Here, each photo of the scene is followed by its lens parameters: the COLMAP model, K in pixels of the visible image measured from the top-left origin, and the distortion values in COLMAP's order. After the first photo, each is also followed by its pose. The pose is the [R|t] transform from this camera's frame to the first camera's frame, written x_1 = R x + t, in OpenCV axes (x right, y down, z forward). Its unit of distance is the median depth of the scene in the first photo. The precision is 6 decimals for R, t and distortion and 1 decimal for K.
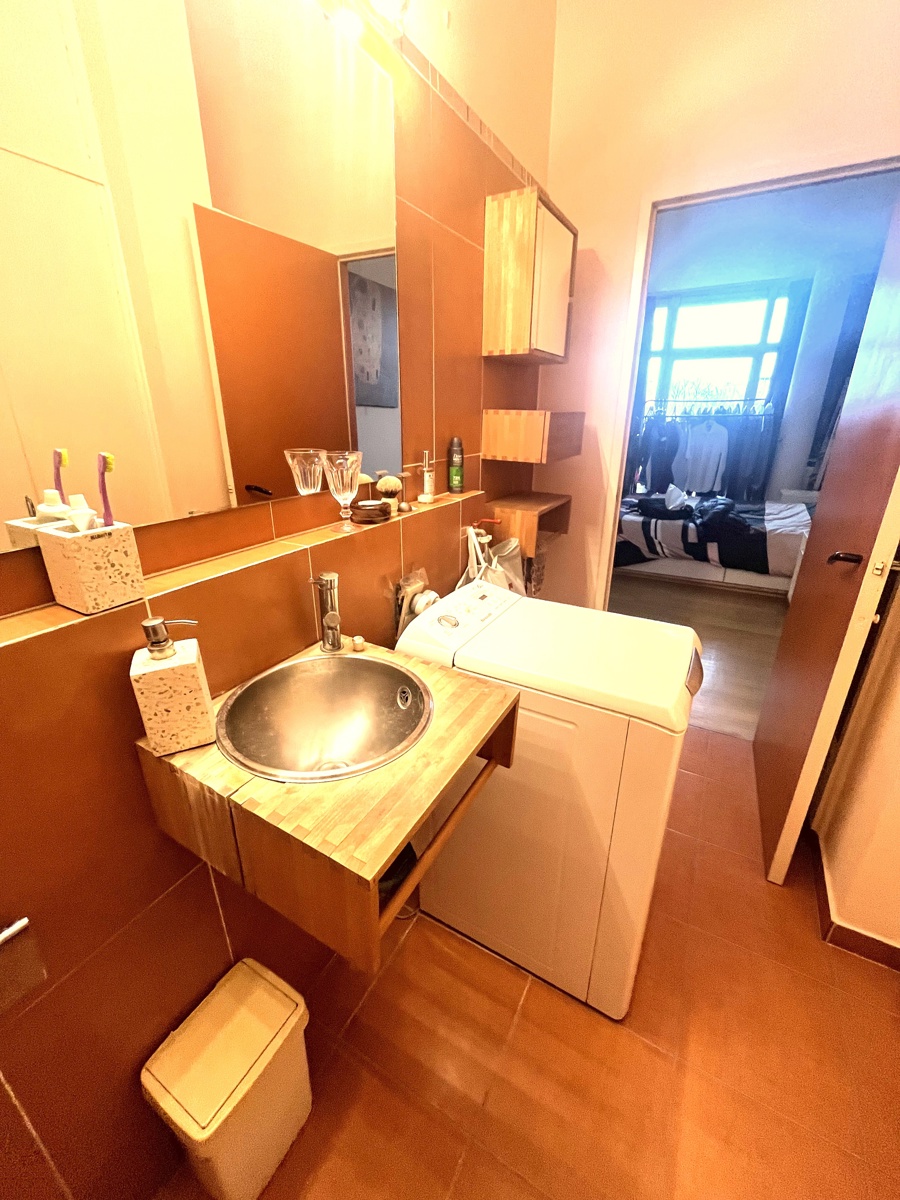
lens RADIAL K [[487.2, 0, 448.3], [0, 487.2, 595.9], [0, 0, 1]] dist [-0.001866, -0.000109]
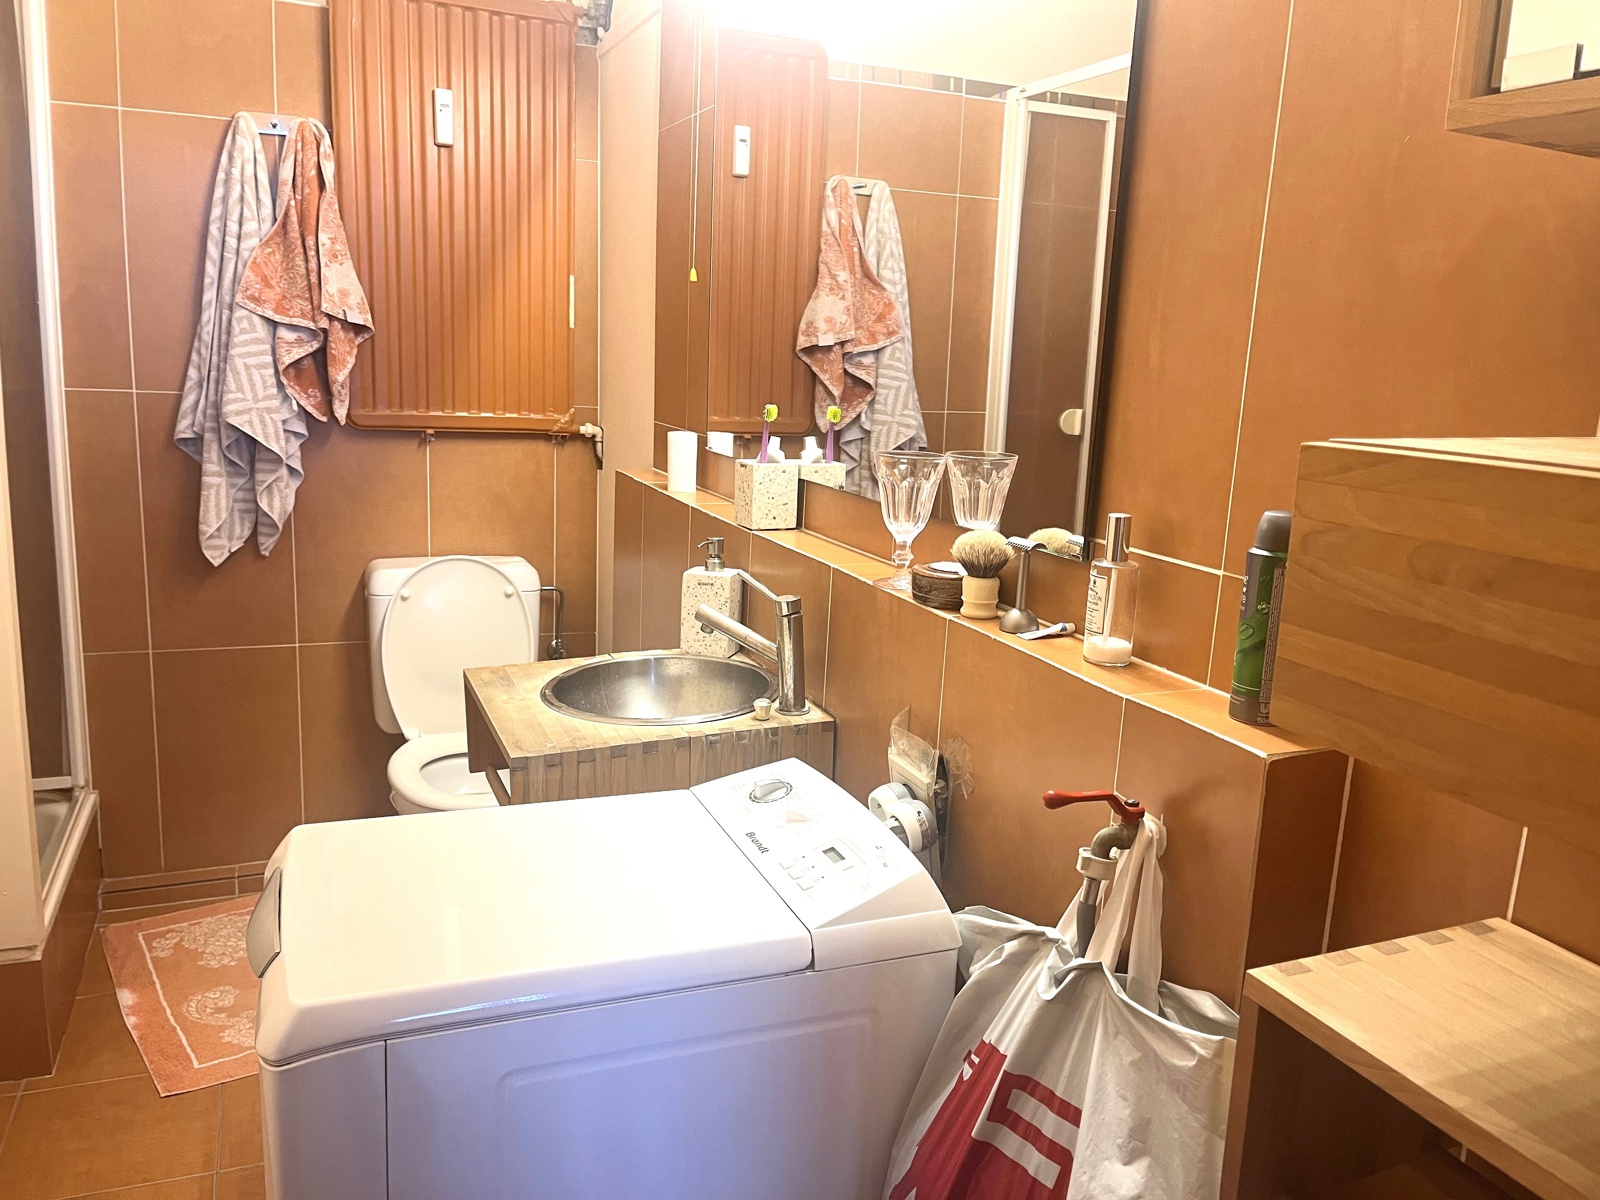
lens RADIAL K [[1222.4, 0, 804.5], [0, 1222.4, 602.5], [0, 0, 1]] dist [0.032697, -0.042842]
pose [[-0.613907, 0.131824, -0.778293, 1.251717], [-0.324245, 0.856828, 0.400887, -0.842568], [0.719710, 0.498465, -0.483270, 2.110905]]
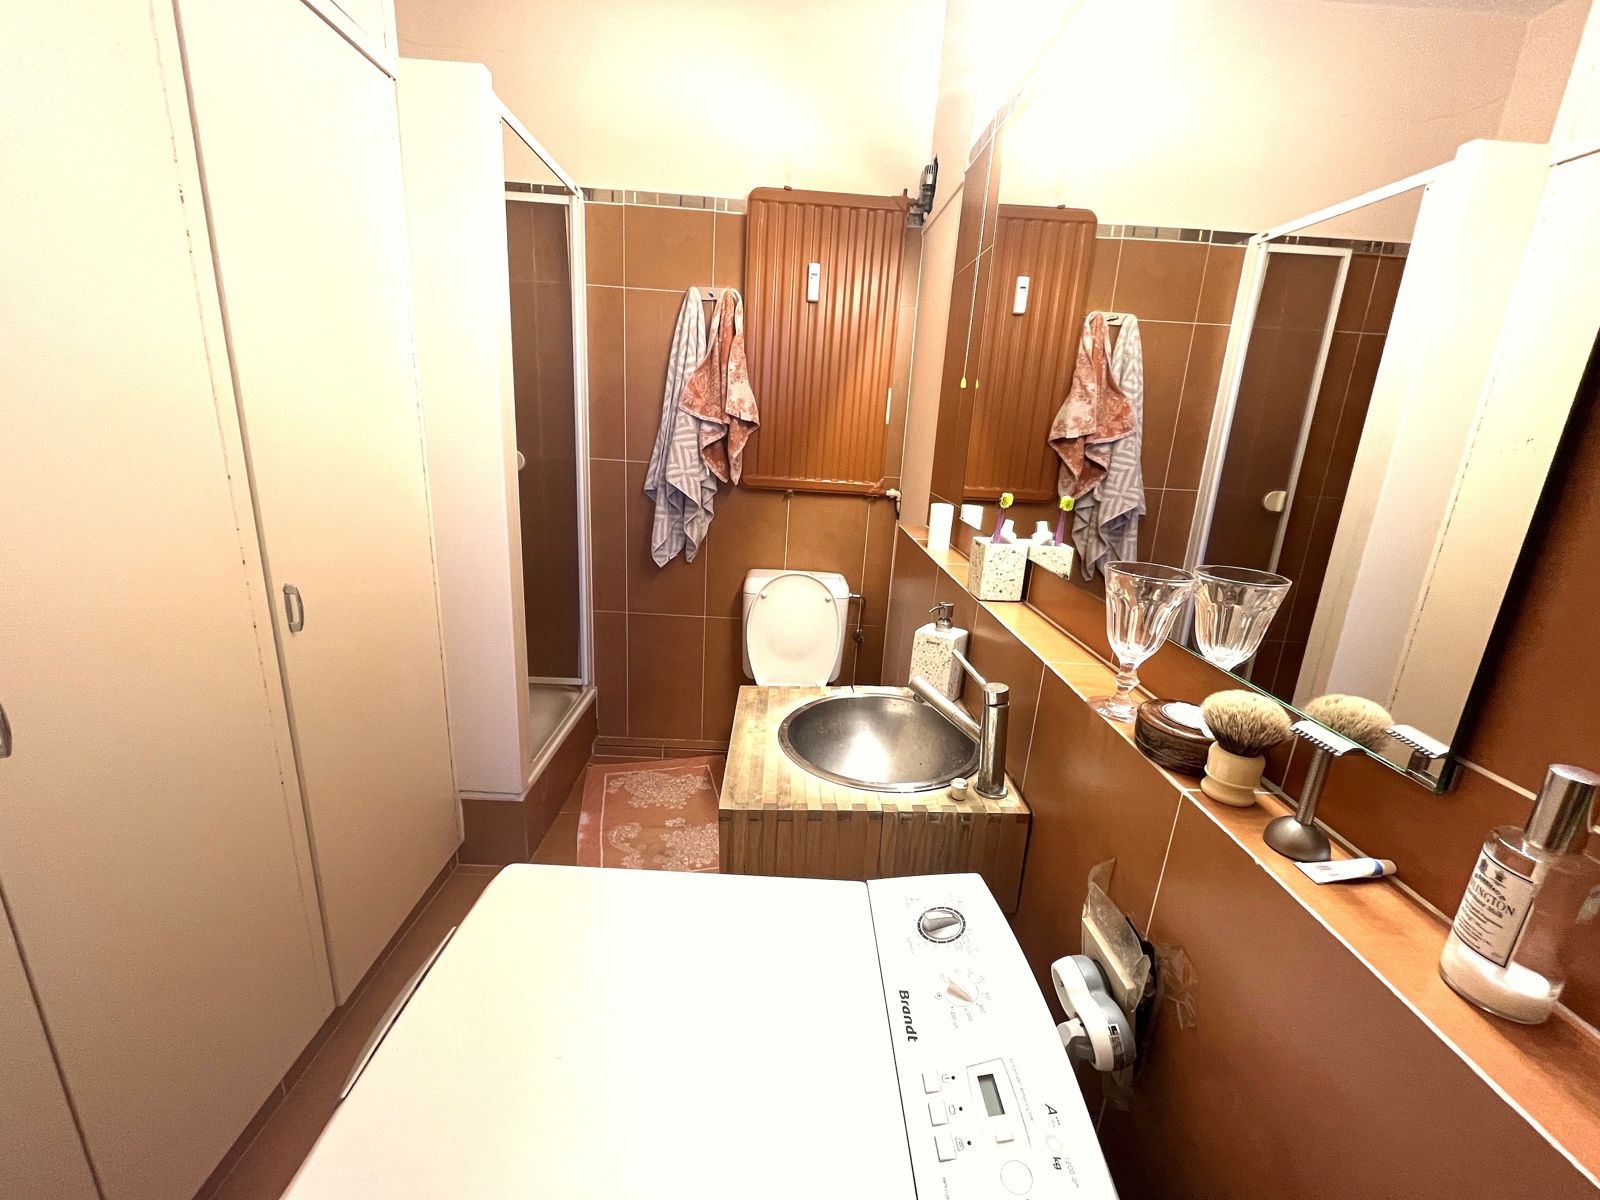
lens RADIAL K [[649.6, 0, 791.8], [0, 649.6, 599.1], [0, 0, 1]] dist [-0.001866, -0.000109]
pose [[-0.864977, 0.085718, -0.494436, 0.548534], [-0.229420, 0.808751, 0.541561, -0.679165], [0.446297, 0.581872, -0.679885, 1.632454]]
